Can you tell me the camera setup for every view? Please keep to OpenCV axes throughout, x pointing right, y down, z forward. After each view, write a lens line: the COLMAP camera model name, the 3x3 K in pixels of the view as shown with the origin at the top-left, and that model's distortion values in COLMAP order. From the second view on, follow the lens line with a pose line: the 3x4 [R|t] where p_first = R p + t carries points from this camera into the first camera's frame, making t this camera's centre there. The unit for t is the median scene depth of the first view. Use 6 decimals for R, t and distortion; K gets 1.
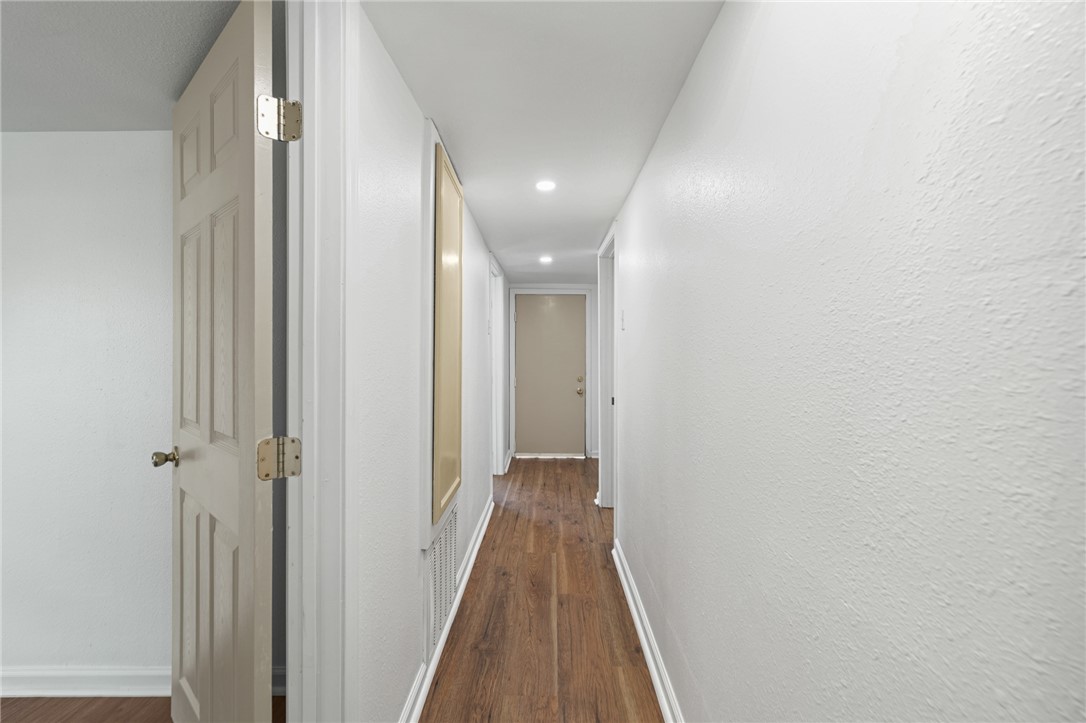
lens RADIAL K [[483.6, 0, 547.5], [0, 483.6, 360.6], [0, 0, 1]] dist [0.000357, 0.000086]
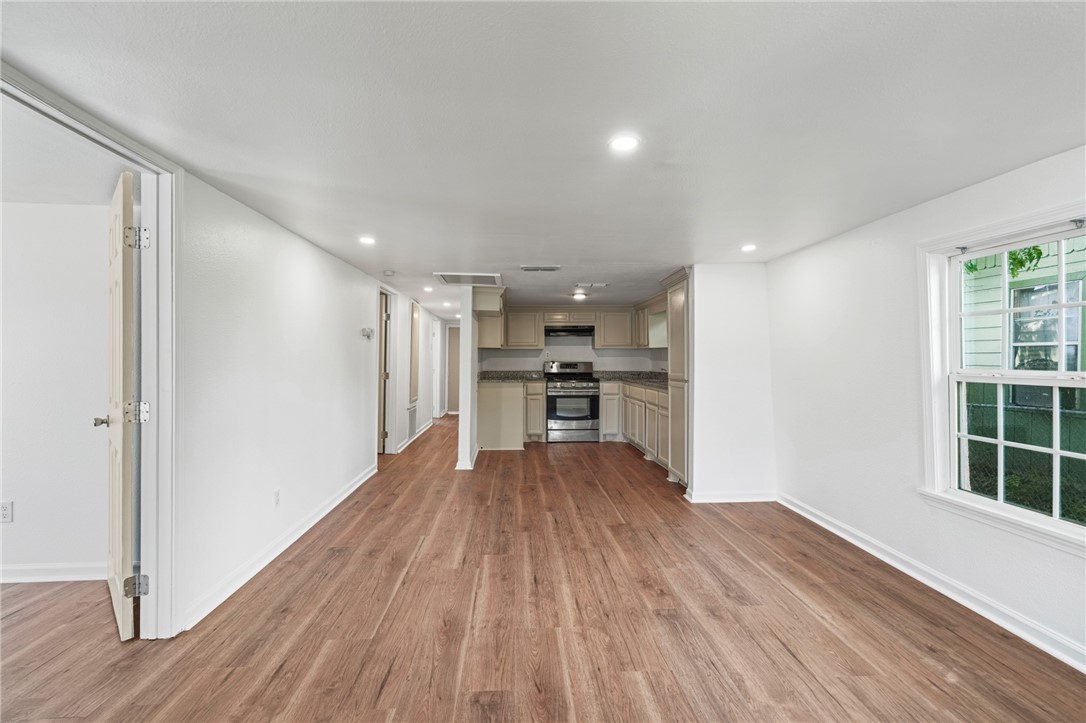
lens RADIAL K [[483.6, 0, 546.2], [0, 483.6, 359.5], [0, 0, 1]] dist [0.000357, 0.000086]
pose [[0.997115, 0.007888, 0.075492, 0.634990], [-0.006669, 0.999844, -0.016378, 0.062821], [-0.075609, 0.015827, 0.997012, -3.377727]]
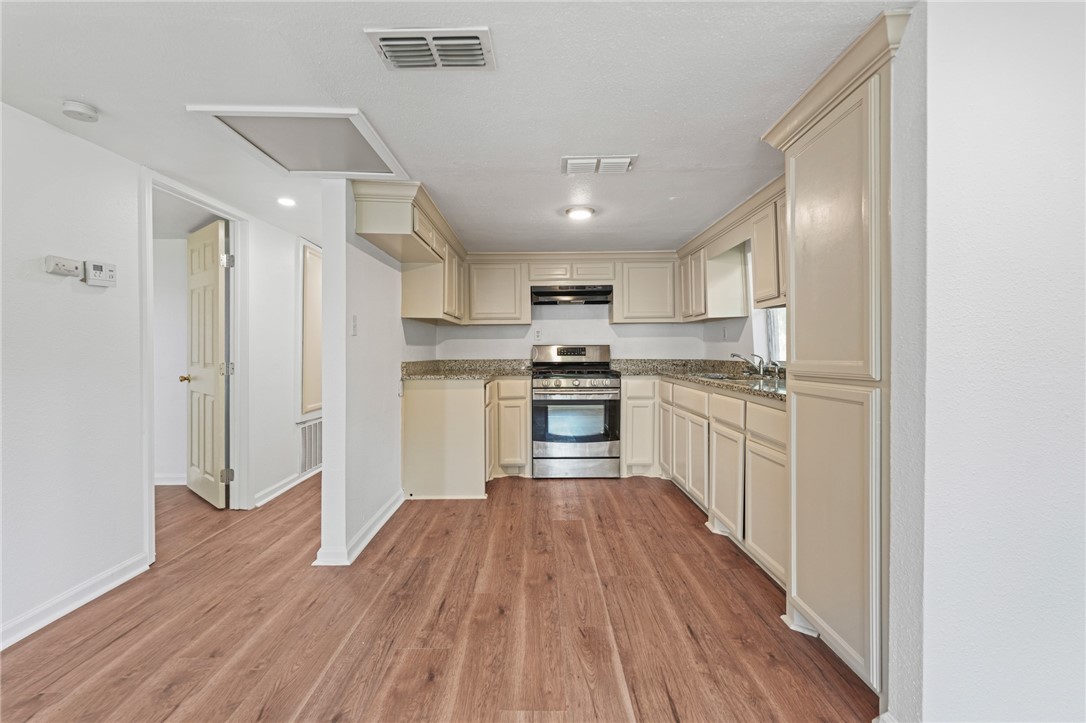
lens RADIAL K [[483.6, 0, 546.7], [0, 483.6, 359.5], [0, 0, 1]] dist [0.000357, 0.000086]
pose [[0.999679, 0.002602, 0.025200, 1.005258], [-0.002667, 0.999993, 0.002557, 0.090480], [-0.025193, -0.002623, 0.999679, -1.528029]]
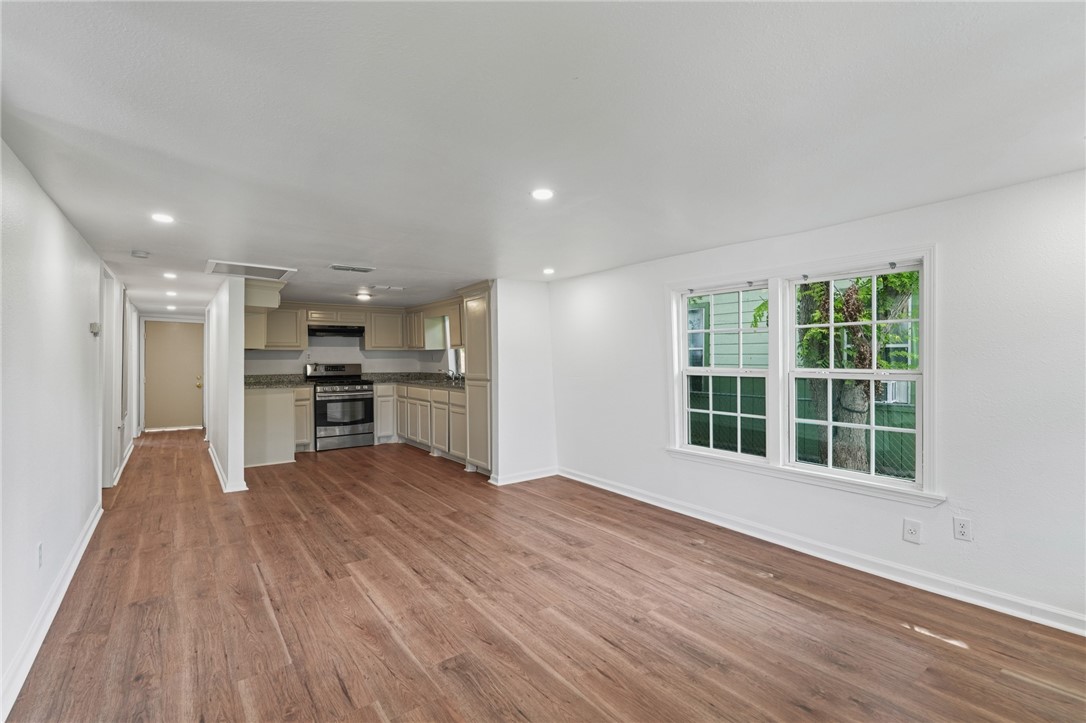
lens RADIAL K [[483.6, 0, 551.1], [0, 483.6, 362.4], [0, 0, 1]] dist [0.000357, 0.000086]
pose [[0.787916, -0.000565, 0.615782, 0.005772], [0.008474, 0.999915, -0.009925, 0.052616], [-0.615724, 0.013038, 0.787854, -3.410821]]
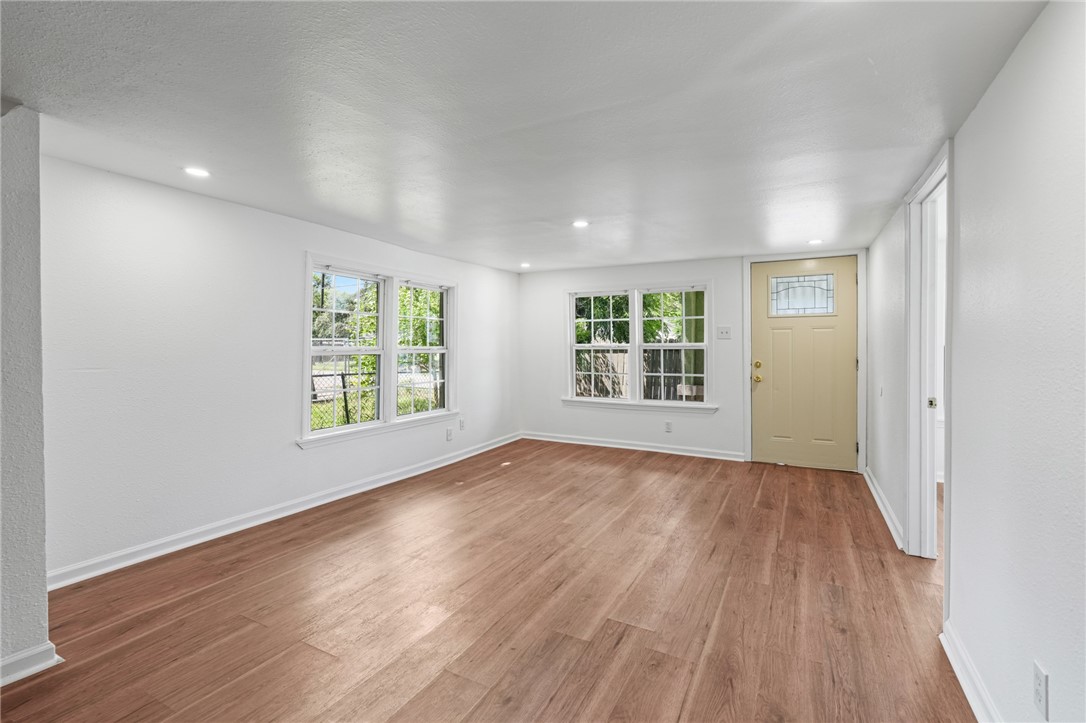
lens RADIAL K [[483.6, 0, 547.3], [0, 483.6, 344.0], [0, 0, 1]] dist [0.000357, 0.000086]
pose [[-0.886493, 0.000324, 0.462742, 0.042276], [0.005204, 0.999943, 0.009269, 0.027253], [-0.462713, 0.010625, -0.886445, -0.242239]]
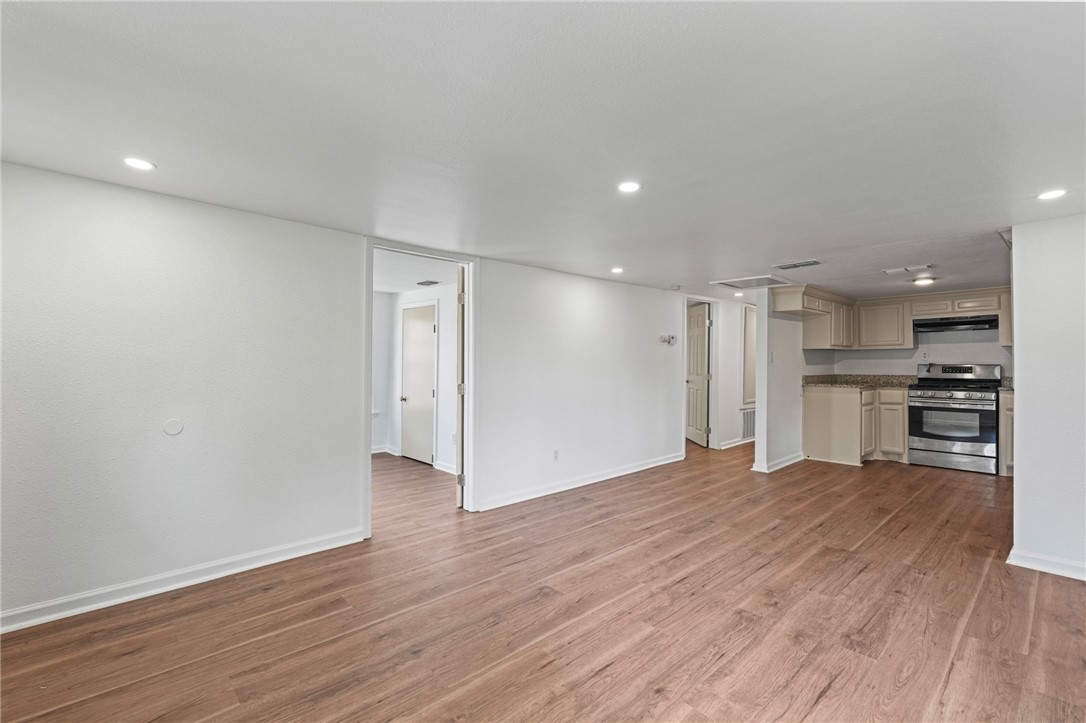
lens RADIAL K [[483.6, 0, 543.6], [0, 483.6, 358.1], [0, 0, 1]] dist [0.000357, 0.000086]
pose [[0.683229, -0.000614, -0.730204, 1.797798], [-0.014743, 0.999784, -0.014635, 0.057582], [0.730056, 0.020765, 0.683072, -3.397997]]
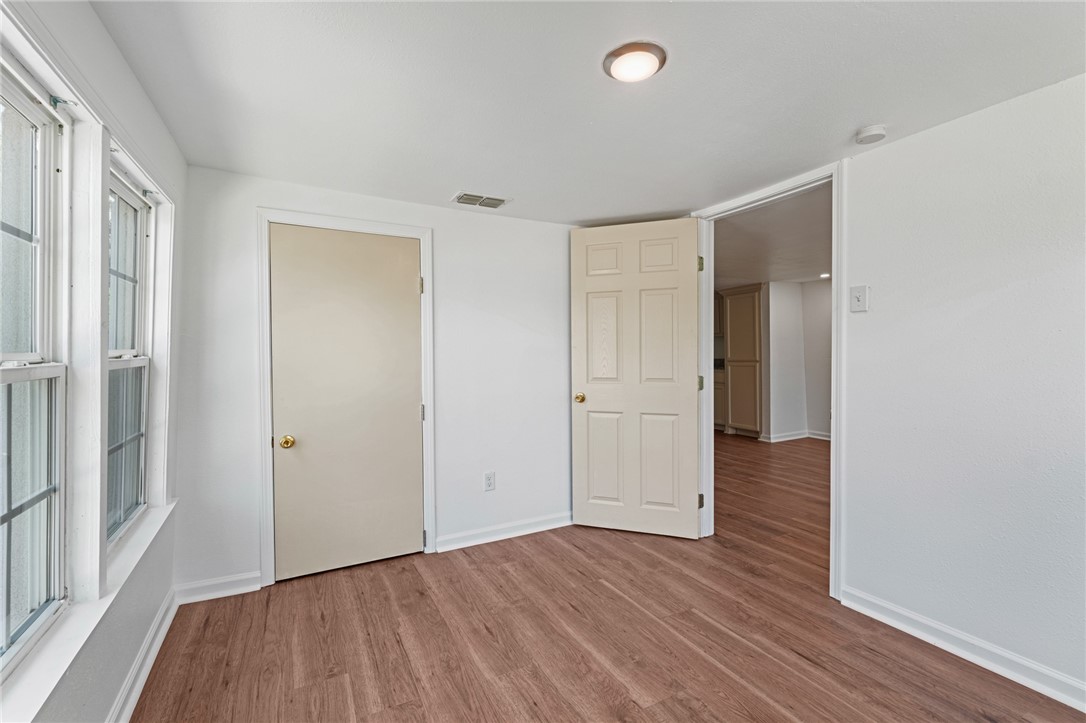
lens RADIAL K [[483.6, 0, 544.9], [0, 483.6, 367.4], [0, 0, 1]] dist [0.000357, 0.000086]
pose [[0.878438, -0.021001, 0.477395, -1.913970], [0.010430, 0.999638, 0.024782, 0.066460], [-0.477743, -0.016791, 0.878339, -3.371013]]
